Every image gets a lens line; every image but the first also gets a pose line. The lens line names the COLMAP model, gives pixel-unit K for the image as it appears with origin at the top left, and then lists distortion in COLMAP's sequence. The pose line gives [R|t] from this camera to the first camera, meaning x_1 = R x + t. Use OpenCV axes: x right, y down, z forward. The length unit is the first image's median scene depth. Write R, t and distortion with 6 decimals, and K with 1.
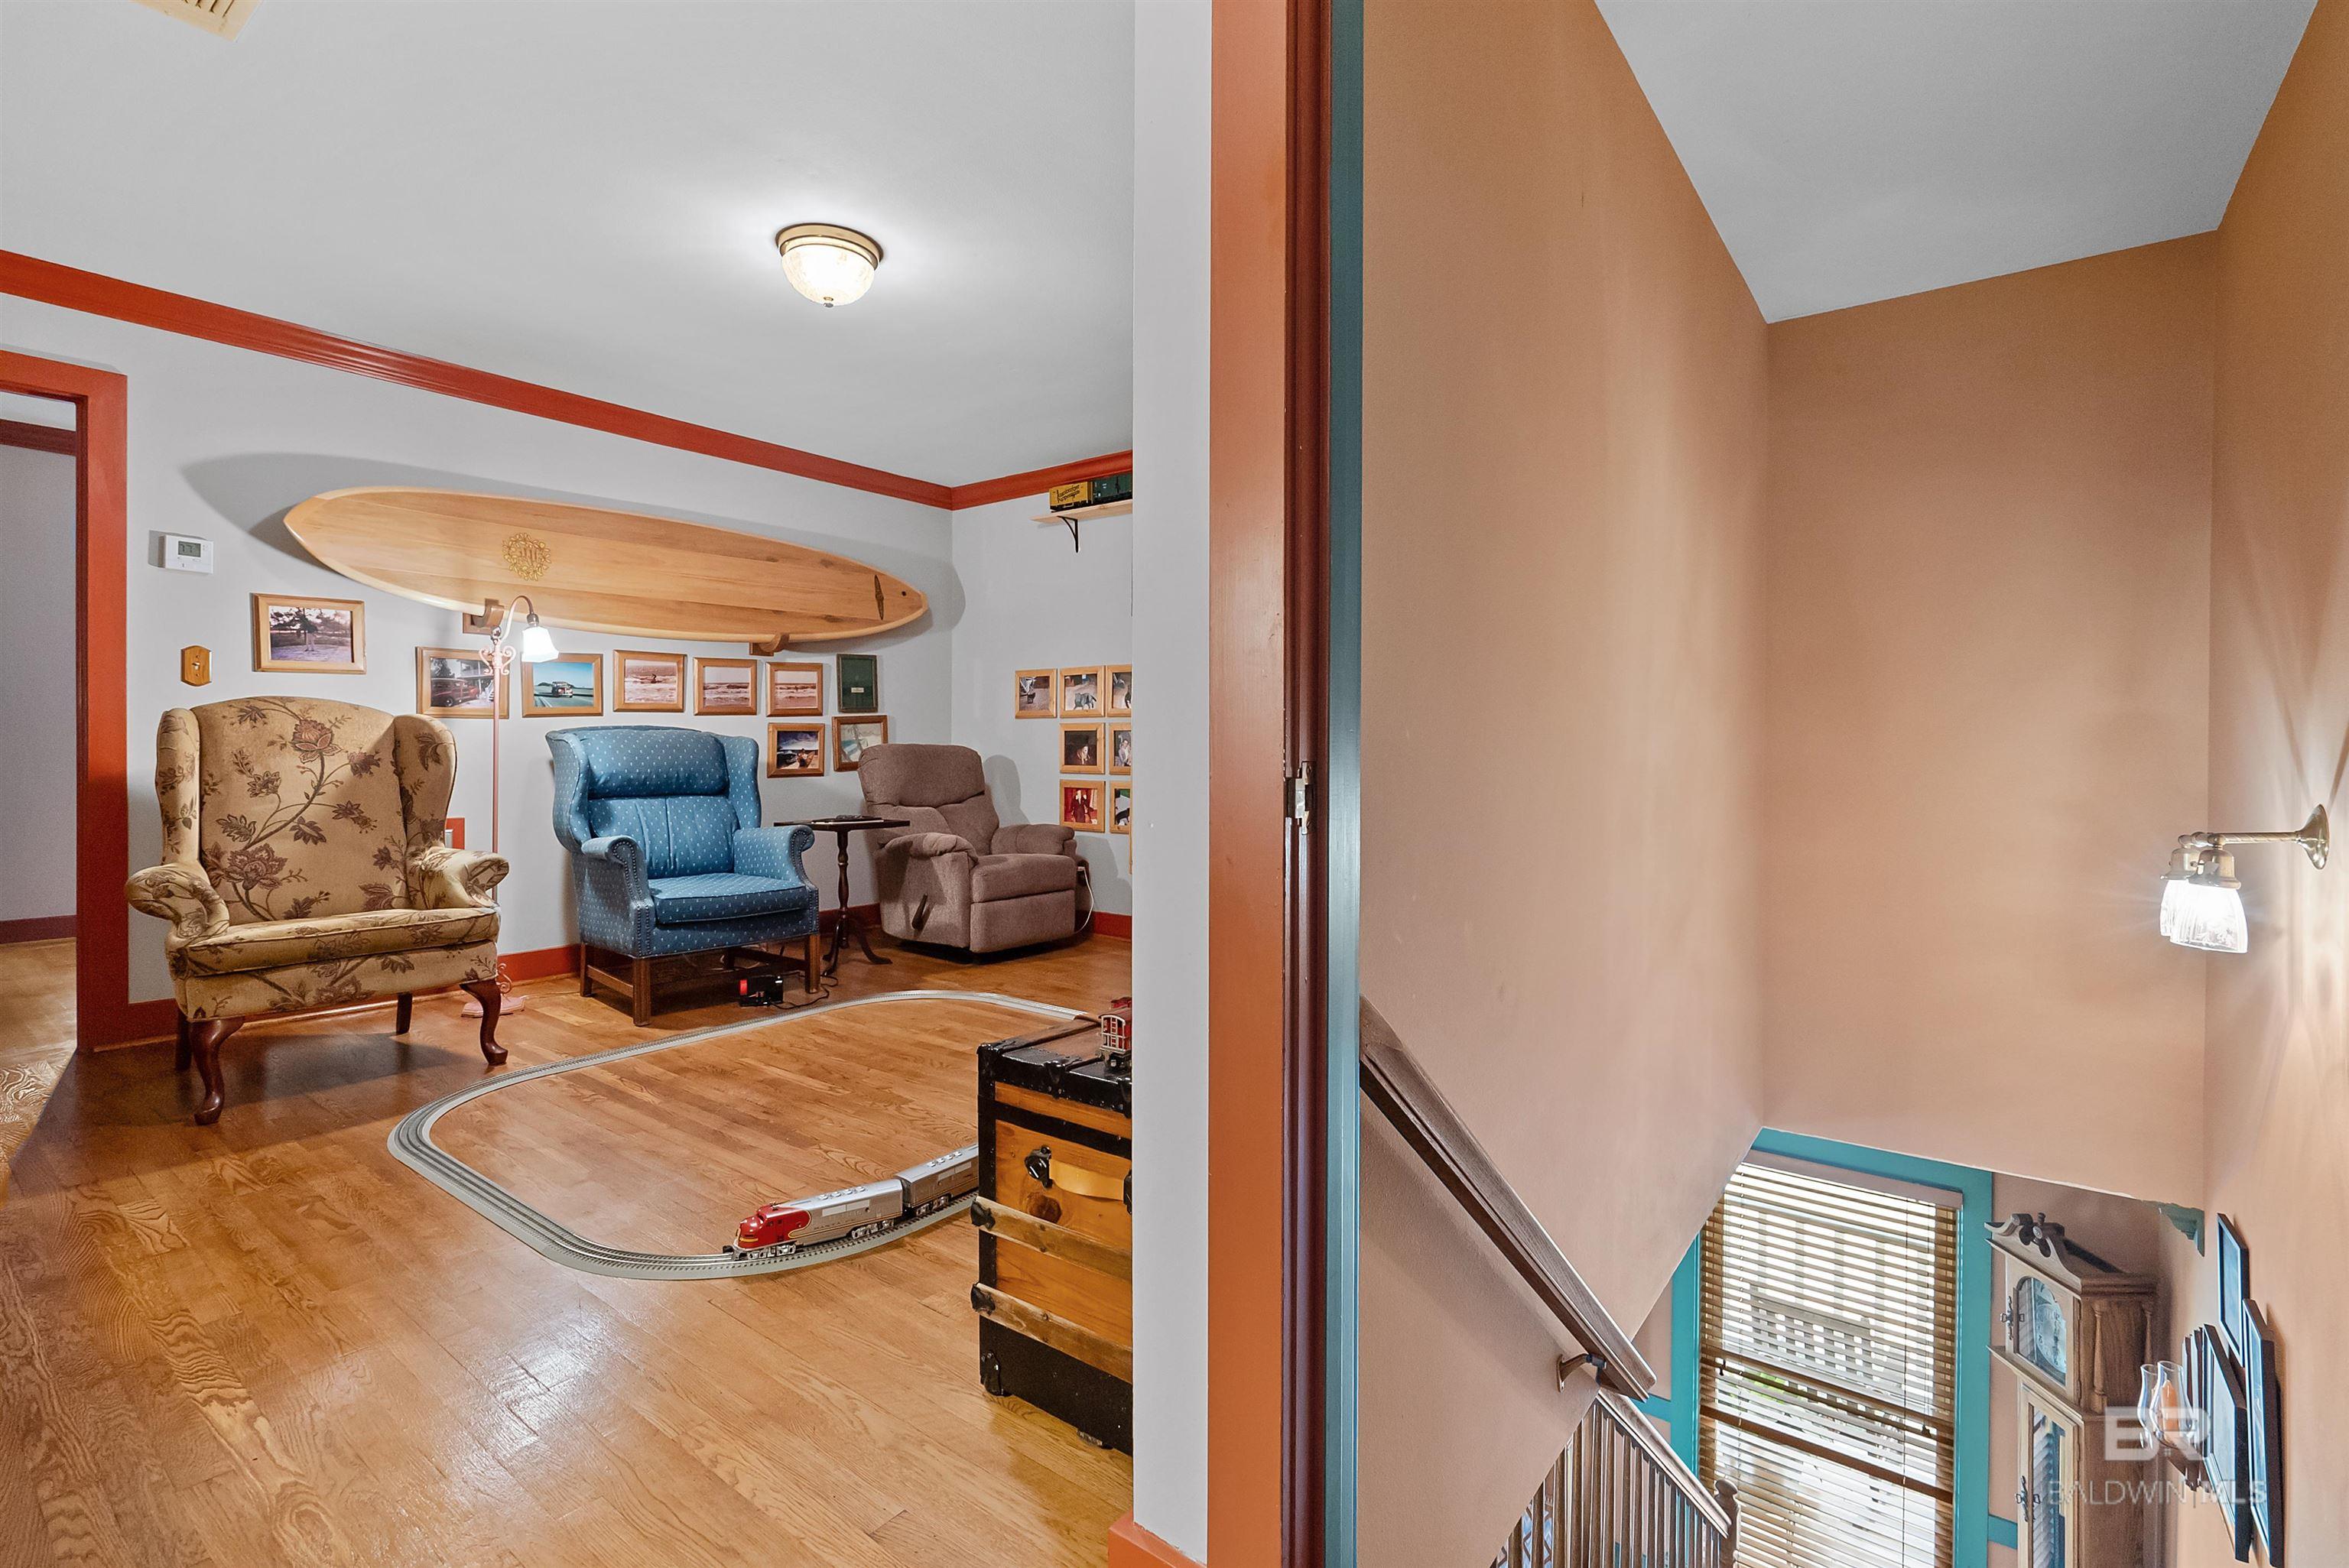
lens RADIAL K [[1069.6, 0, 1165.6], [0, 1069.6, 748.8], [0, 0, 1]] dist [-0.000303, -0.000394]
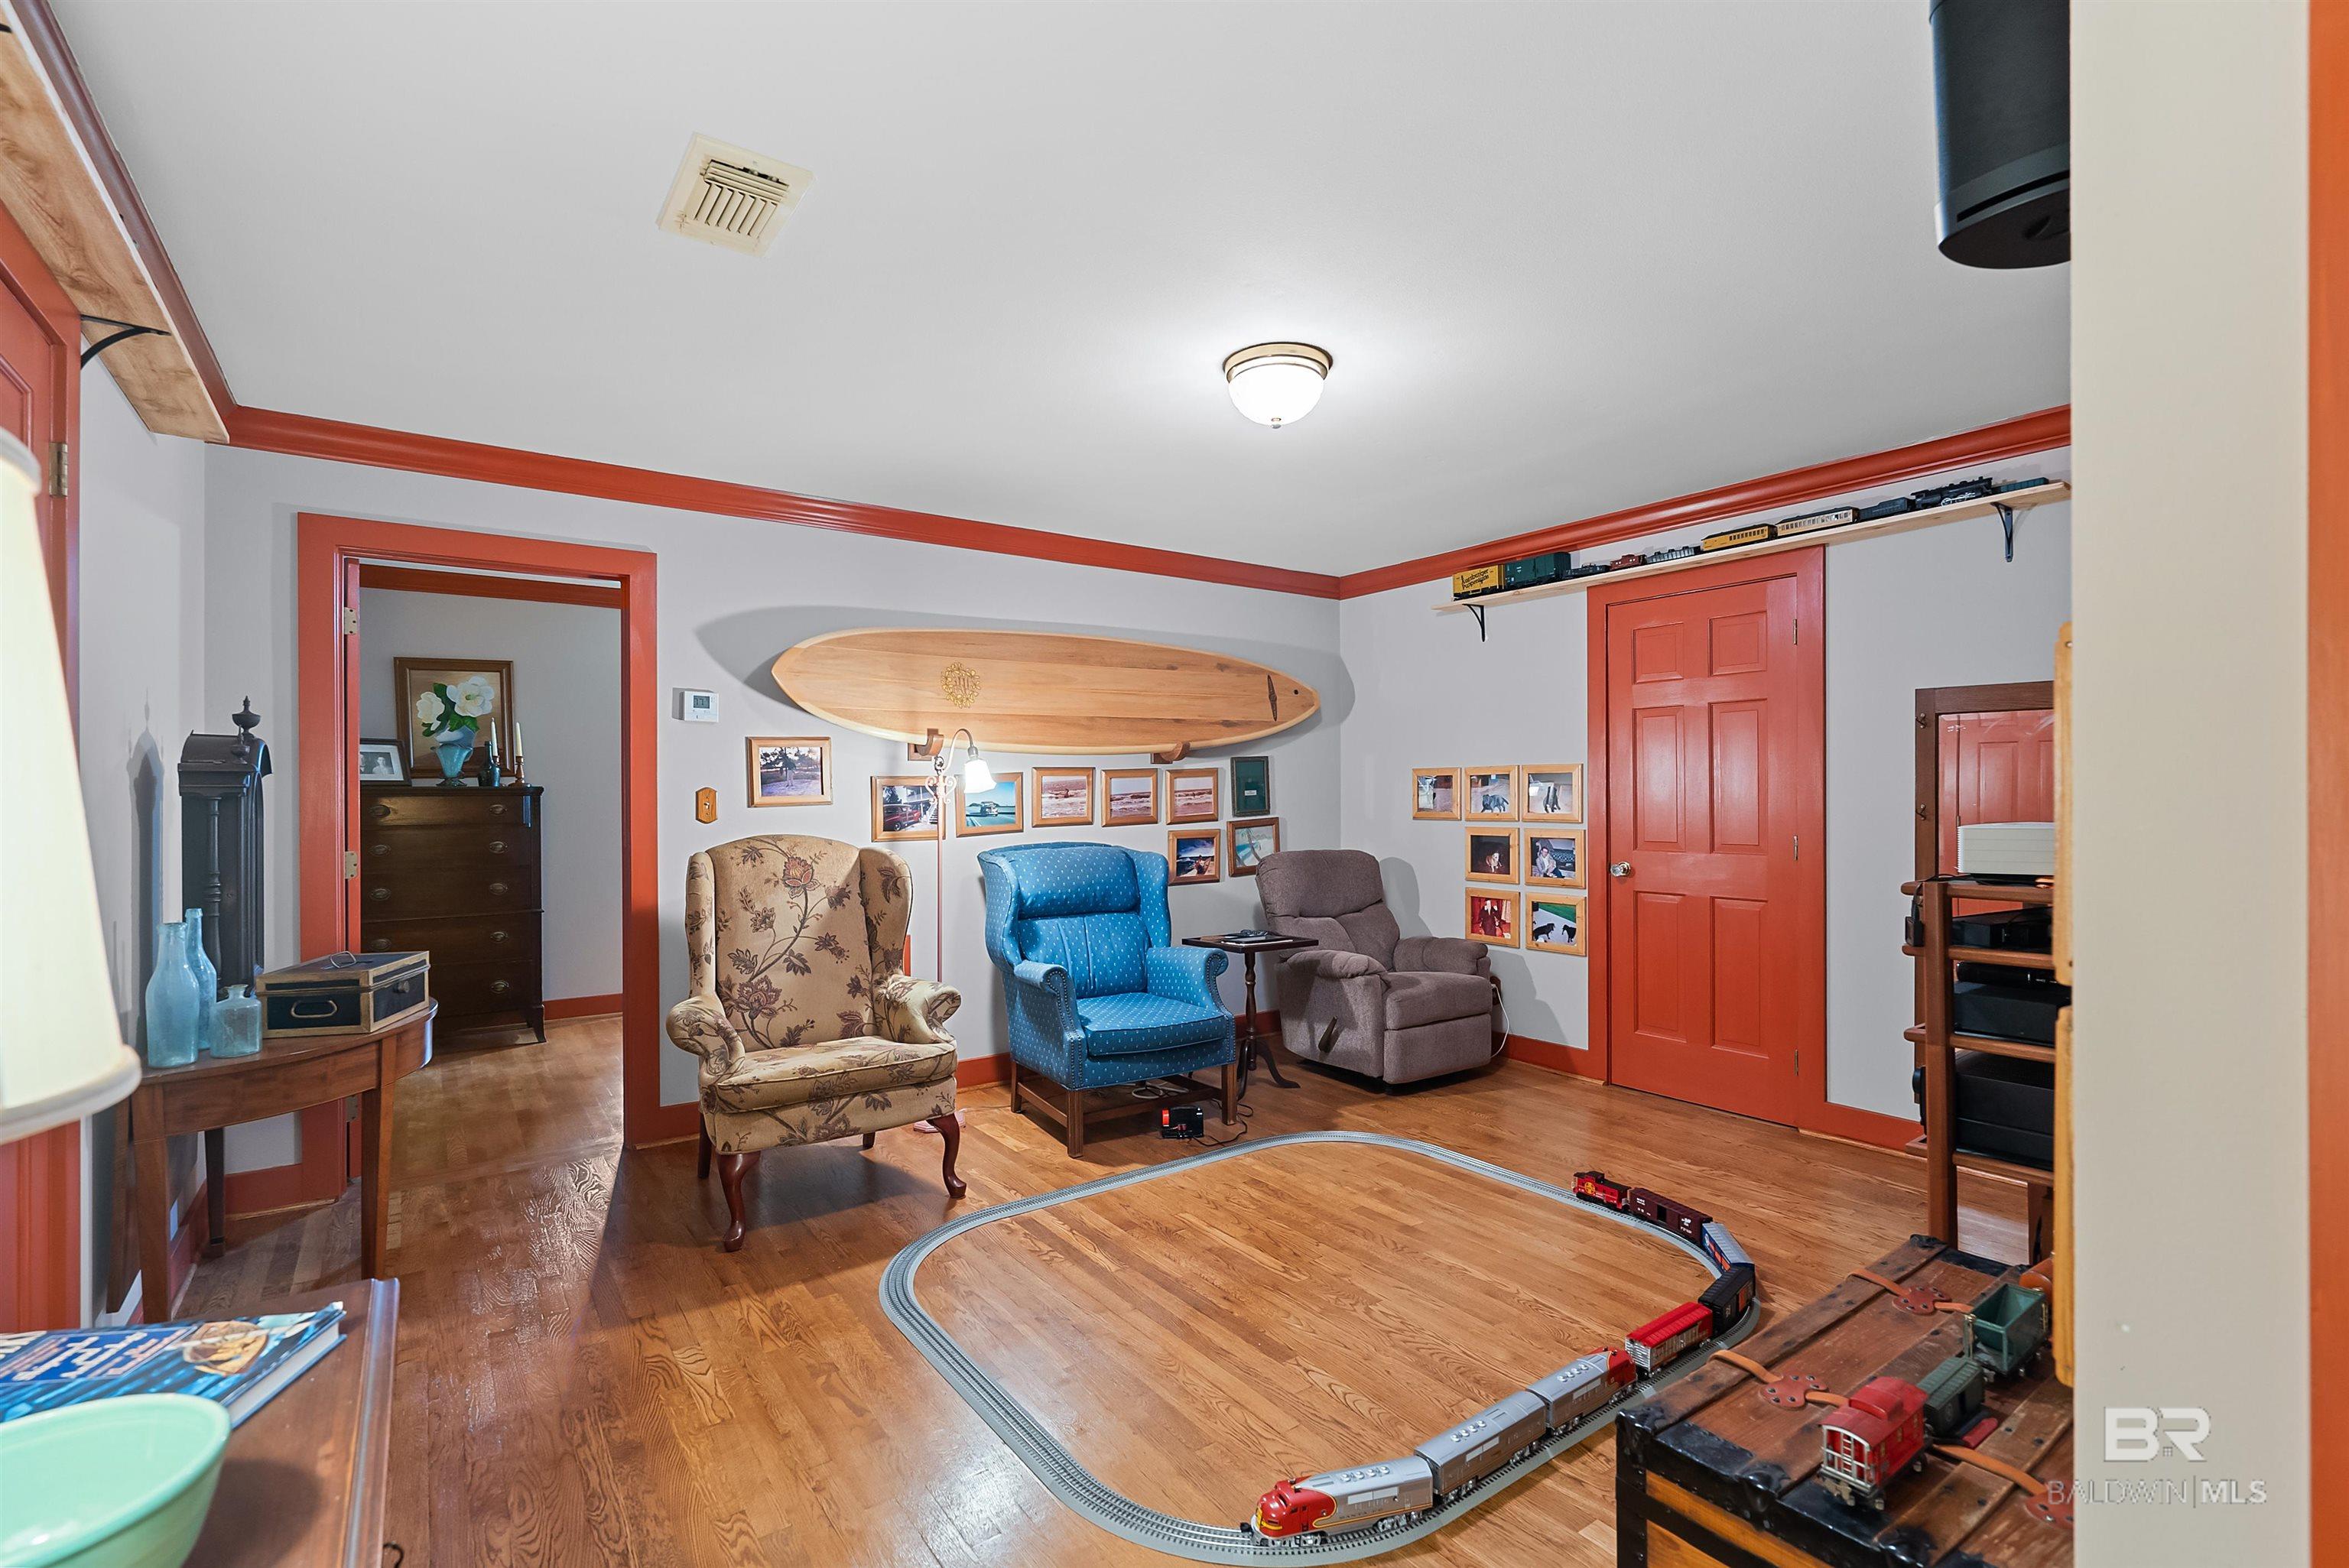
lens RADIAL K [[1069.6, 0, 1173.5], [0, 1069.6, 791.7], [0, 0, 1]] dist [-0.000303, -0.000394]
pose [[0.956012, -0.012559, -0.293058, -0.111041], [0.009822, 0.999893, -0.010809, -0.075132], [0.293162, 0.007455, 0.956034, 0.071855]]
